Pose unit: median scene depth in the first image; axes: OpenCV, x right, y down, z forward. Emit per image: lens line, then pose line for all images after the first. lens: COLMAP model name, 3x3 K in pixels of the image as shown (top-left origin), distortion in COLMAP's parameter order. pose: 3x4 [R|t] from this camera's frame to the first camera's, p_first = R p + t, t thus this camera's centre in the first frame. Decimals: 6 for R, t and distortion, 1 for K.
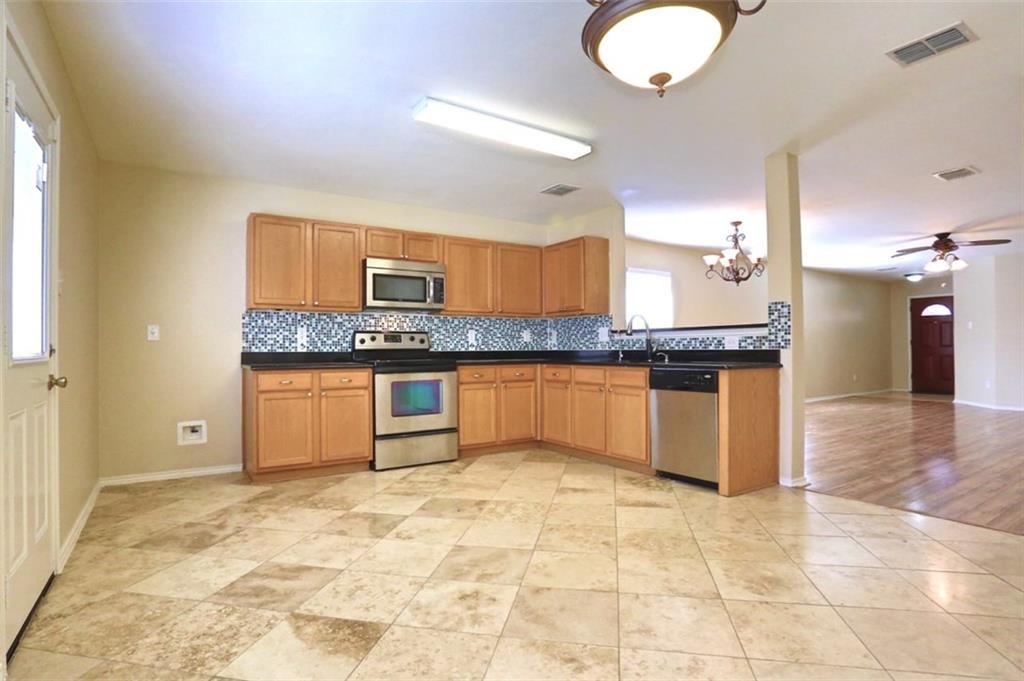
lens RADIAL K [[528.5, 0, 508.5], [0, 528.5, 345.1], [0, 0, 1]] dist [-0.075556, 0.030931]
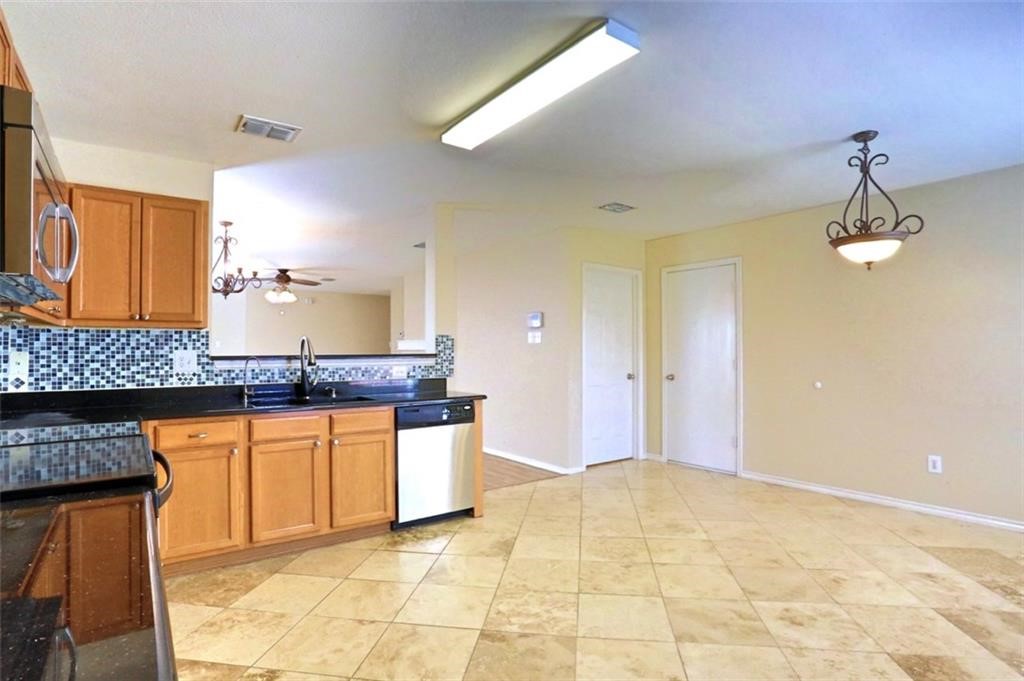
lens RADIAL K [[528.5, 0, 508.5], [0, 528.5, 345.1], [0, 0, 1]] dist [-0.075556, 0.030931]
pose [[-0.047675, 0.018129, 0.998698, -0.545775], [-0.002324, 0.999831, -0.018260, -0.036188], [-0.998860, -0.003192, -0.047624, 0.798753]]
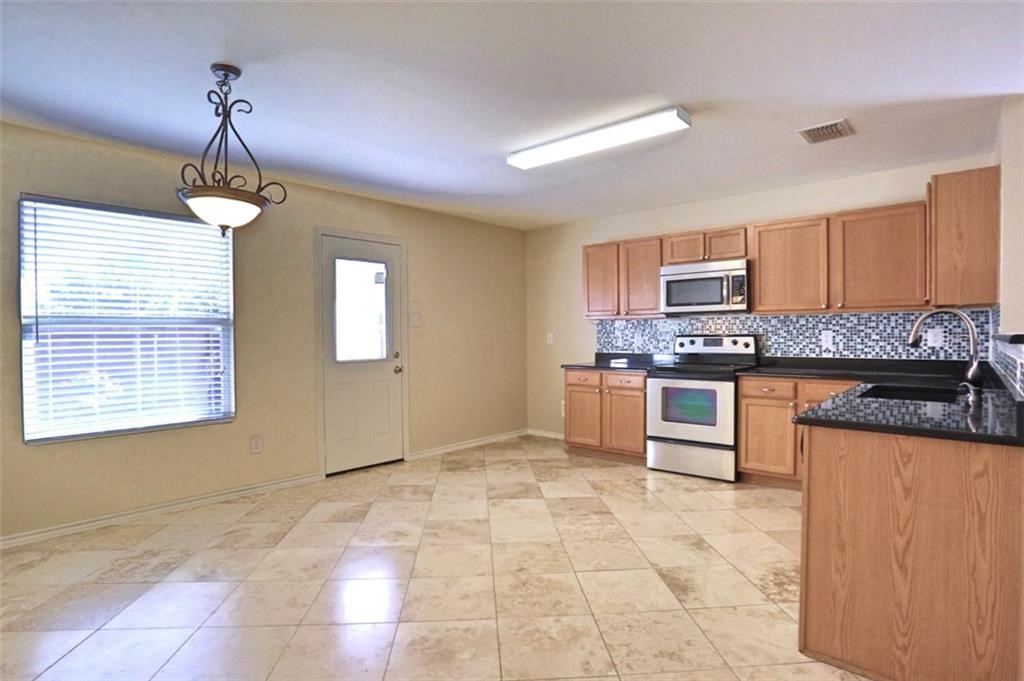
lens RADIAL K [[528.5, 0, 508.5], [0, 528.5, 345.1], [0, 0, 1]] dist [-0.075556, 0.030931]
pose [[0.255045, 0.023528, -0.966643, 0.690700], [0.012633, 0.999538, 0.027661, -0.043845], [0.966847, -0.019266, 0.254630, 0.451015]]
